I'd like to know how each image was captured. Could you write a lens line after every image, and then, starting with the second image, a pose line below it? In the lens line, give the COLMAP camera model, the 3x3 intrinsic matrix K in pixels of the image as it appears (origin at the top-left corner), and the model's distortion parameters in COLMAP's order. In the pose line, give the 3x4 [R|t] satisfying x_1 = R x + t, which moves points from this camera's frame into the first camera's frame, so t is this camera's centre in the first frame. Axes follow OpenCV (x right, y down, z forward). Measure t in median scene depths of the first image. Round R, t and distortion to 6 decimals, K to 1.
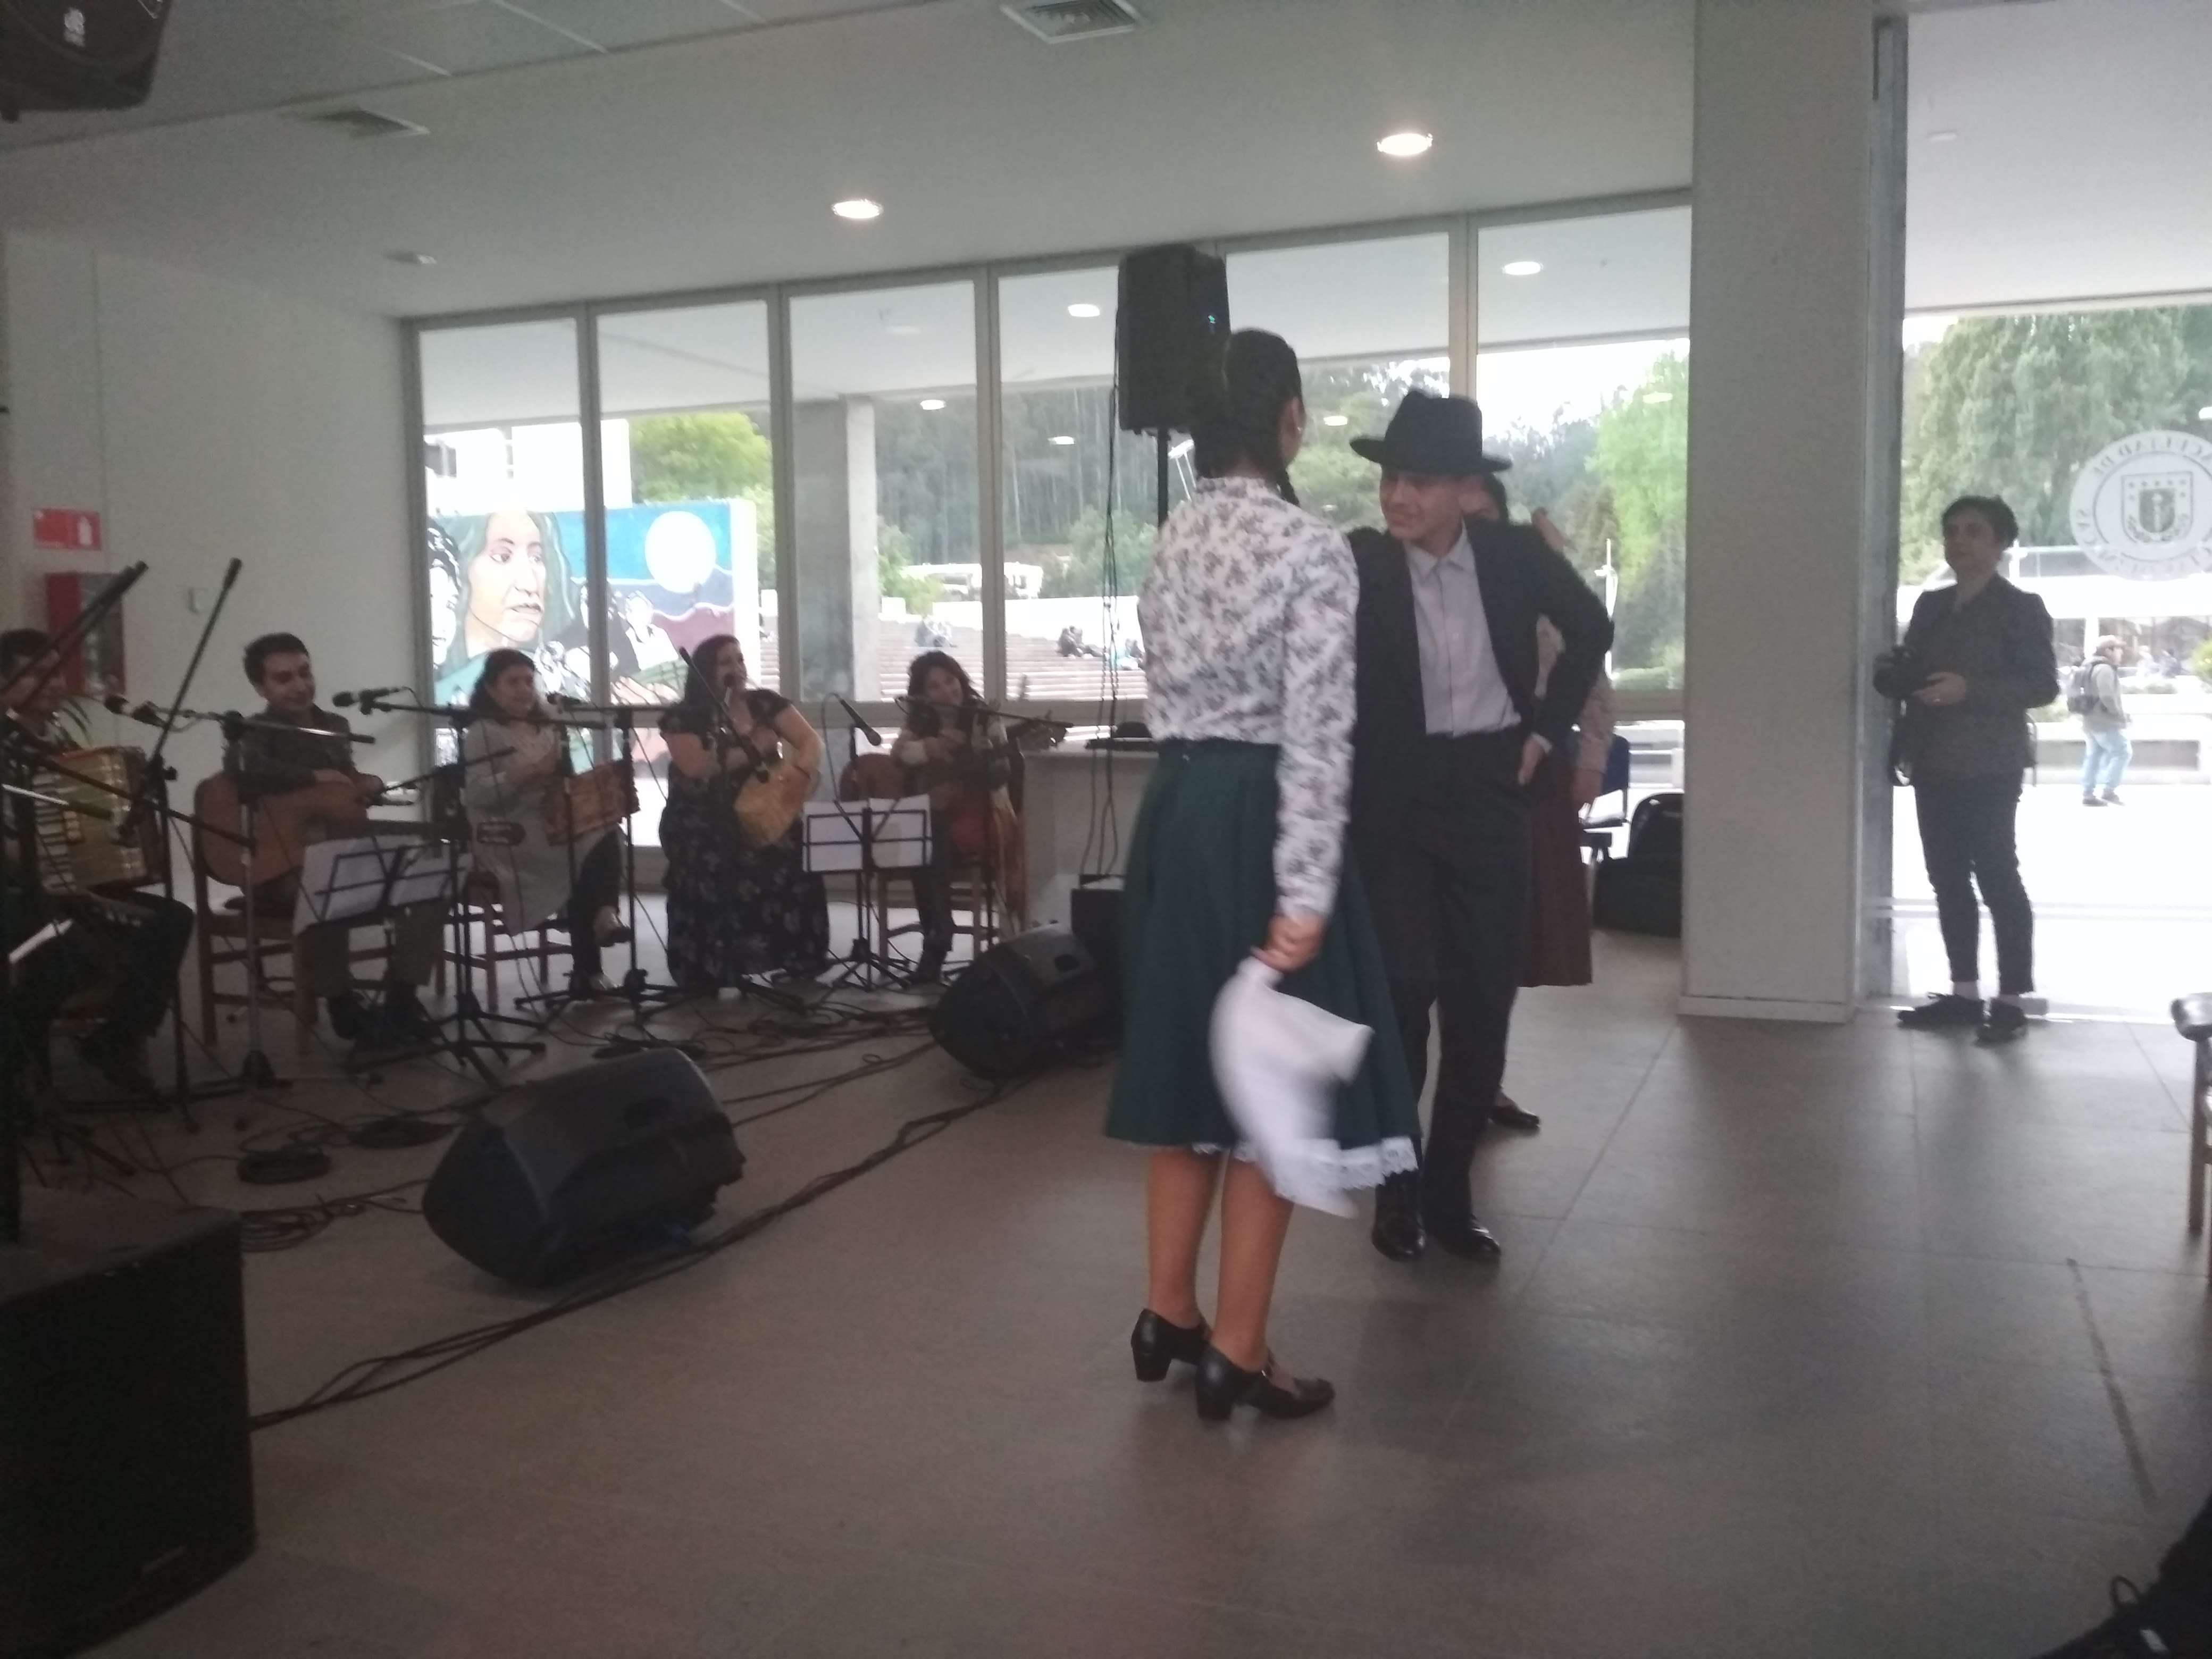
lens RADIAL K [[2050.6, 0, 1114.7], [0, 2050.6, 829.7], [0, 0, 1]] dist [0.130222, -0.256474]
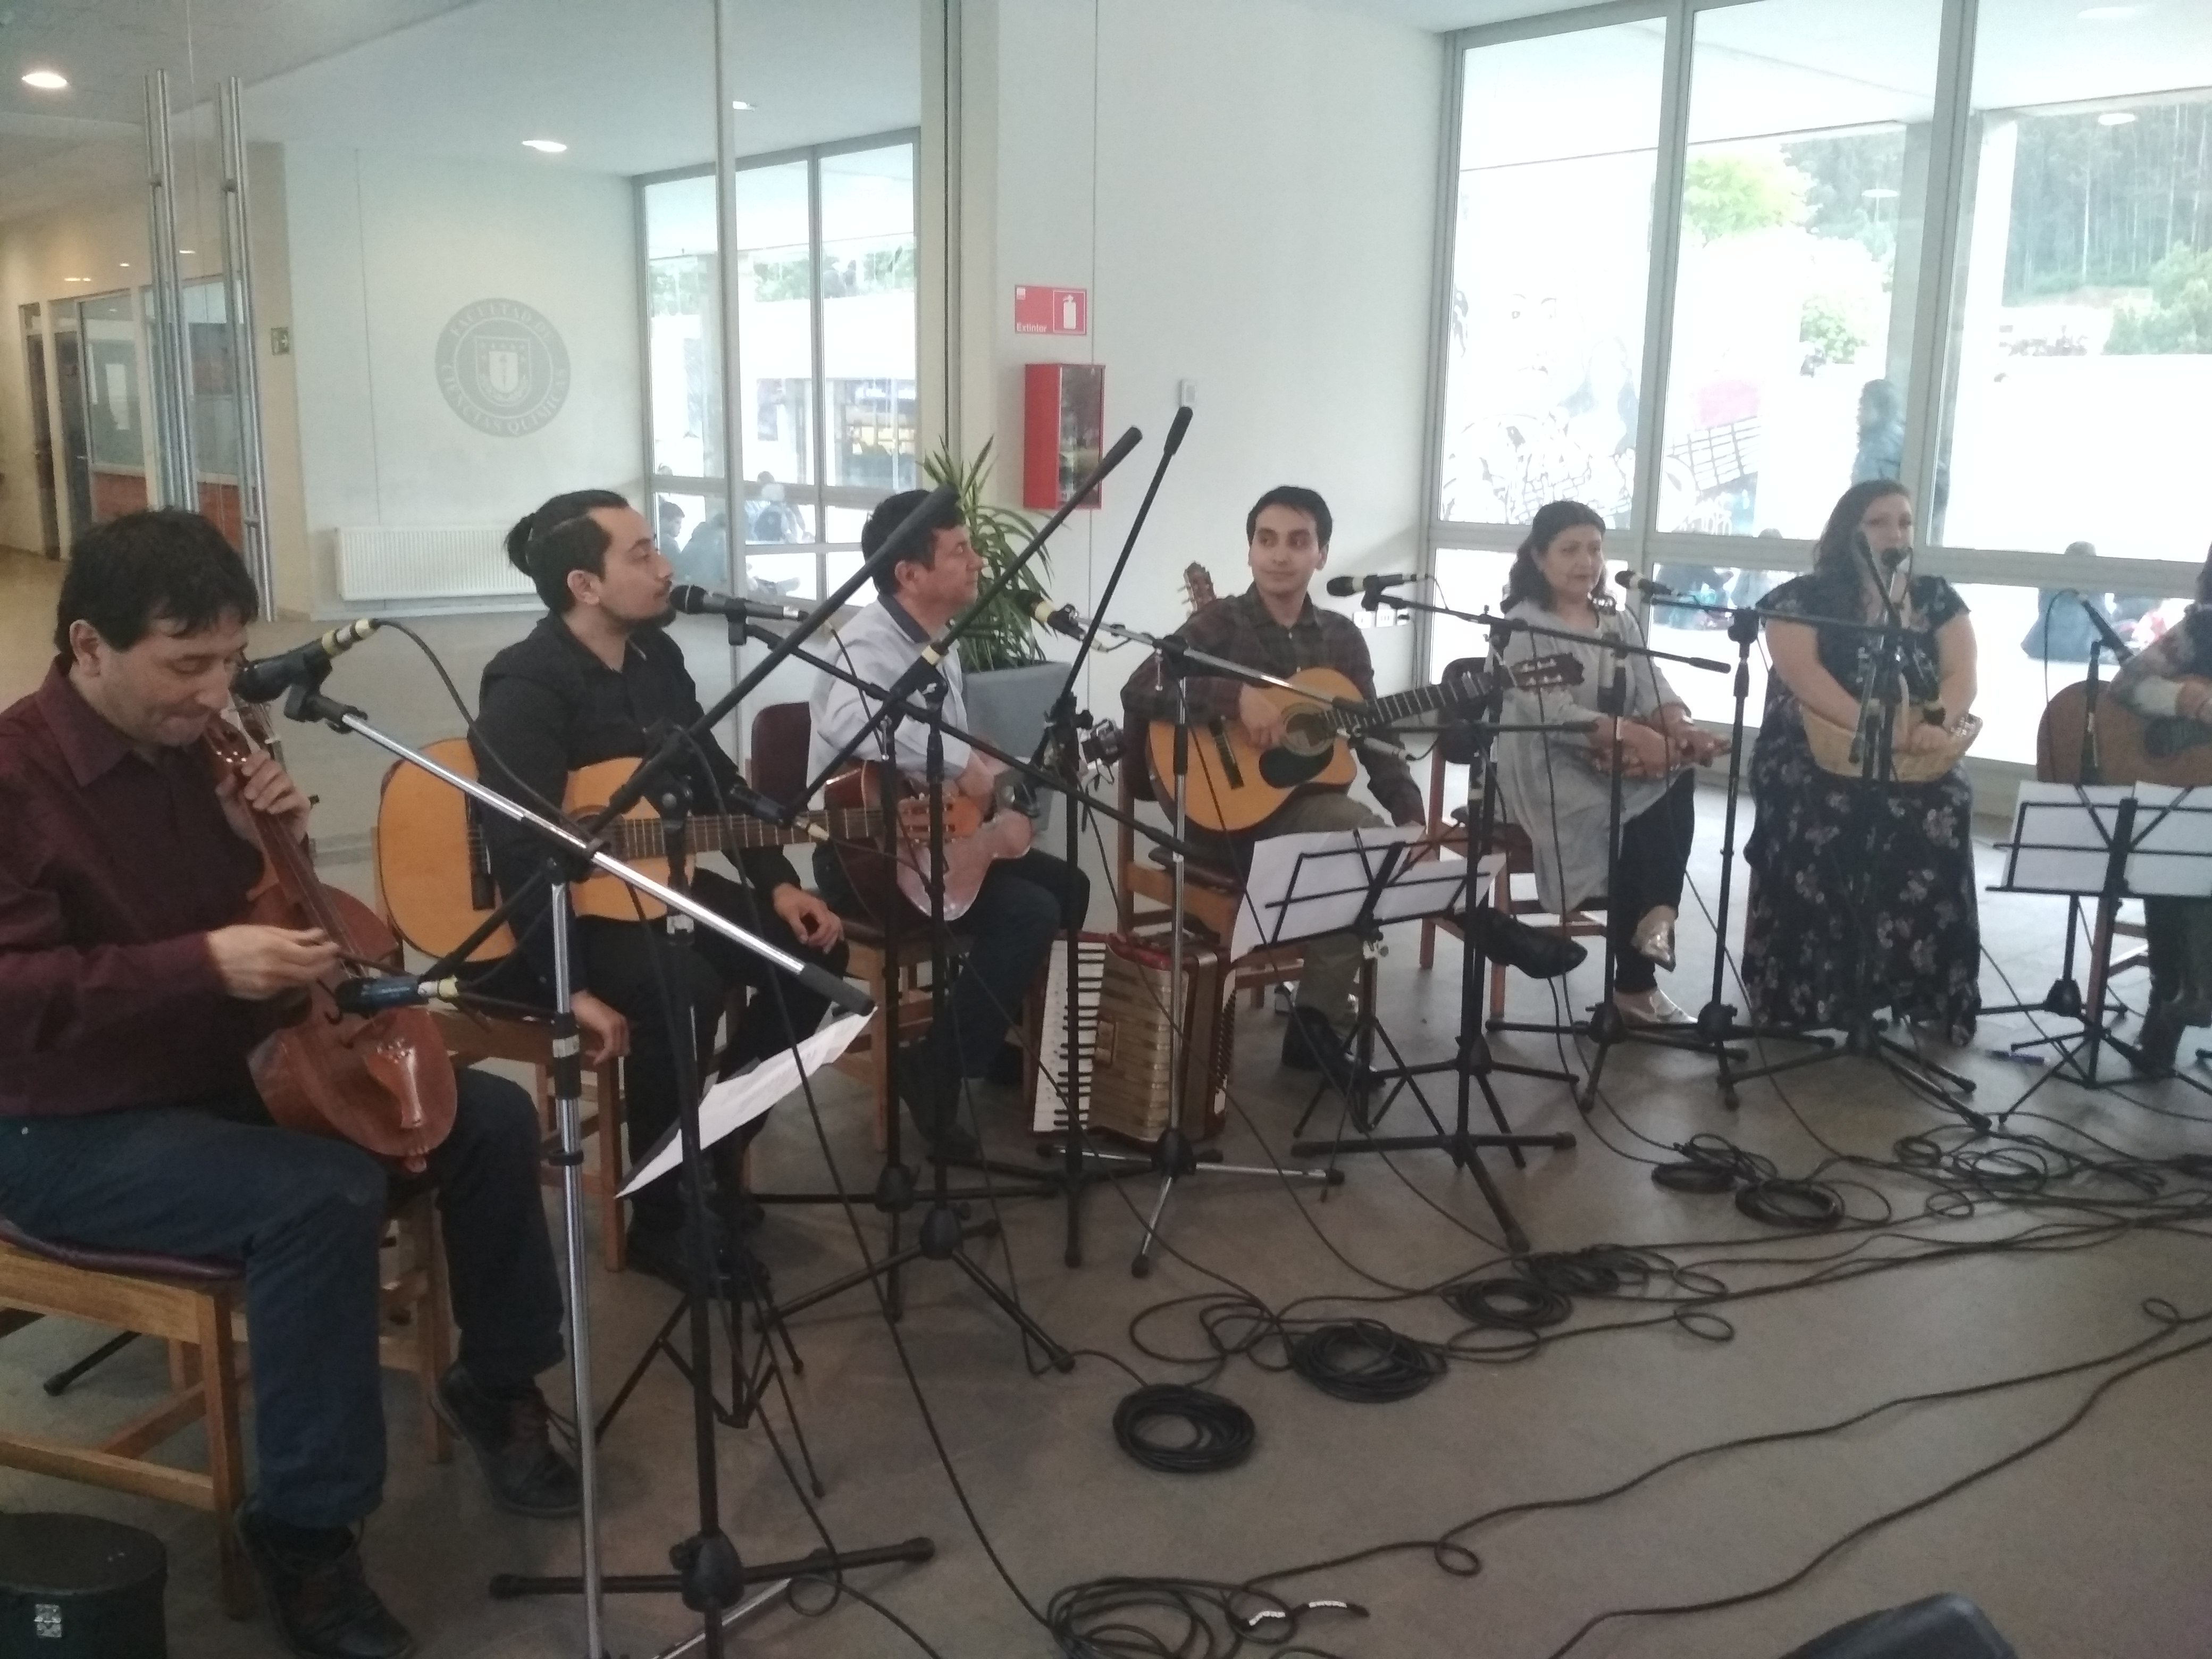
lens RADIAL K [[2044.7, 0, 1097.6], [0, 2044.7, 836.0], [0, 0, 1]] dist [0.136400, -0.272070]
pose [[0.891054, 0.116168, -0.438779, -0.112159], [-0.062160, 0.988817, 0.135559, -0.058451], [0.449620, -0.093516, 0.888311, 0.298663]]
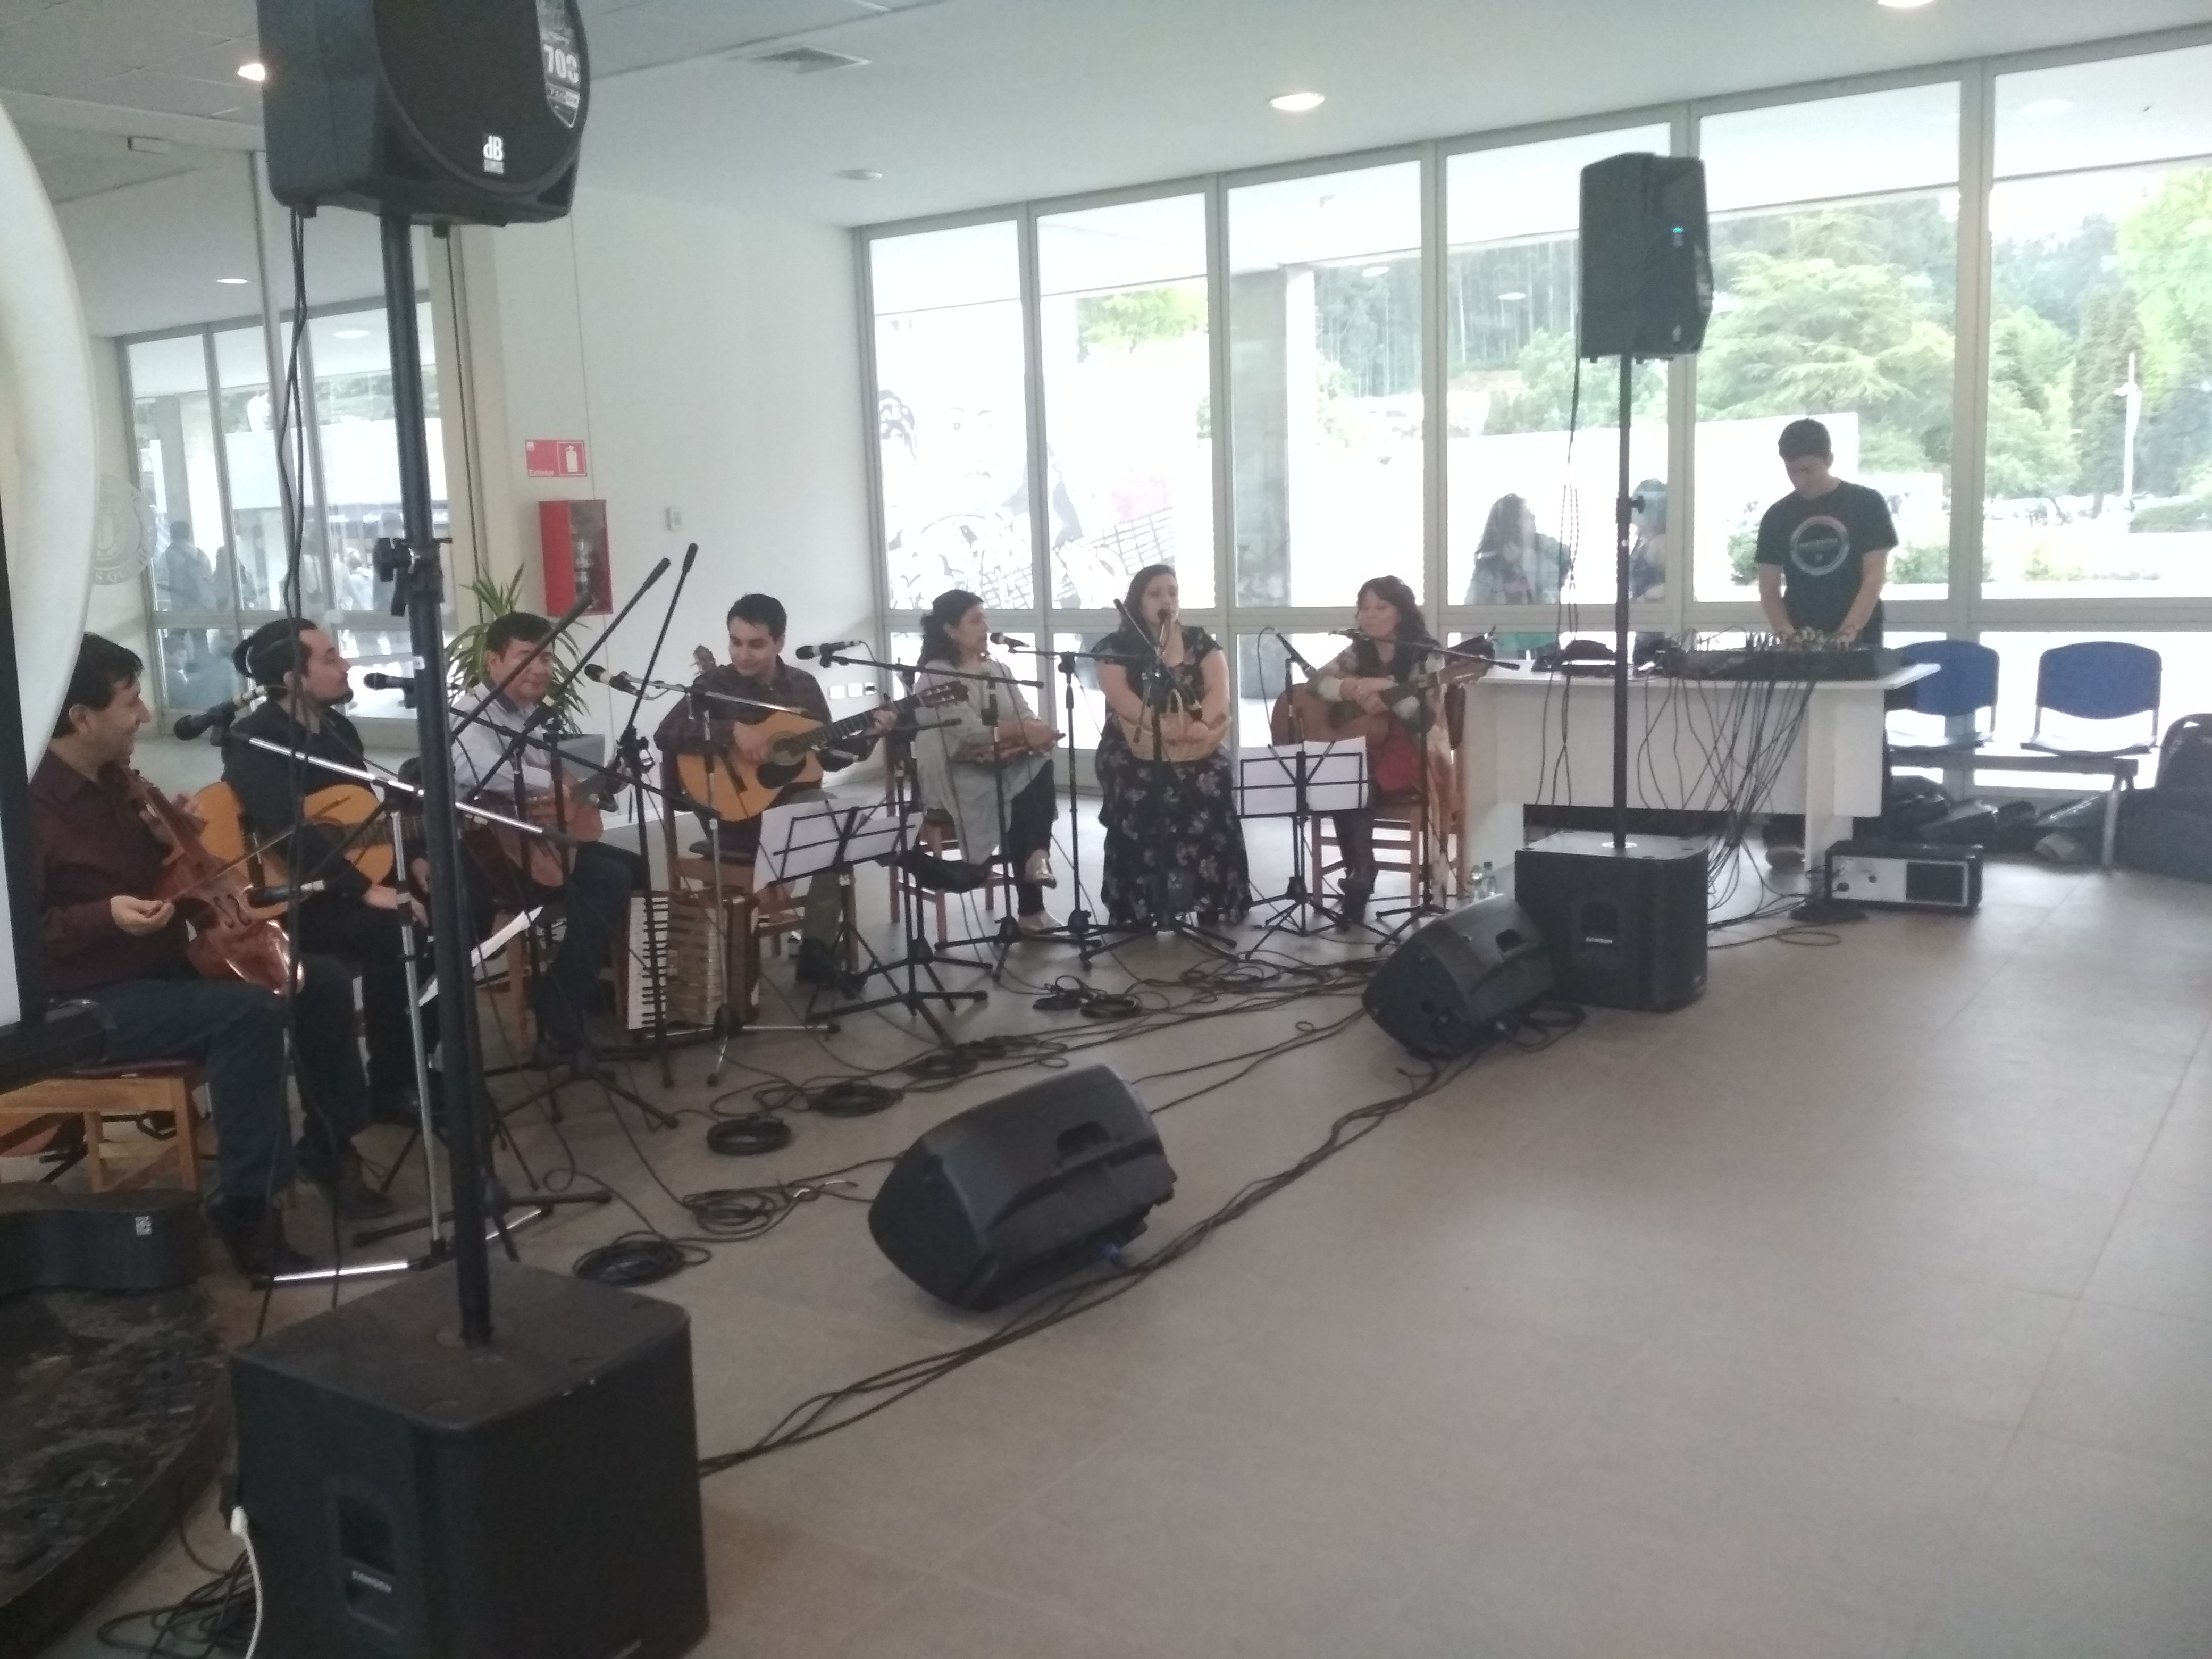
lens RADIAL K [[2044.7, 0, 1097.6], [0, 2044.7, 836.0], [0, 0, 1]] dist [0.136400, -0.272070]
pose [[0.975837, 0.012543, -0.218139, -0.001947], [0.005542, 0.996609, 0.082098, -0.047052], [0.218429, -0.081324, 0.972458, 0.026823]]
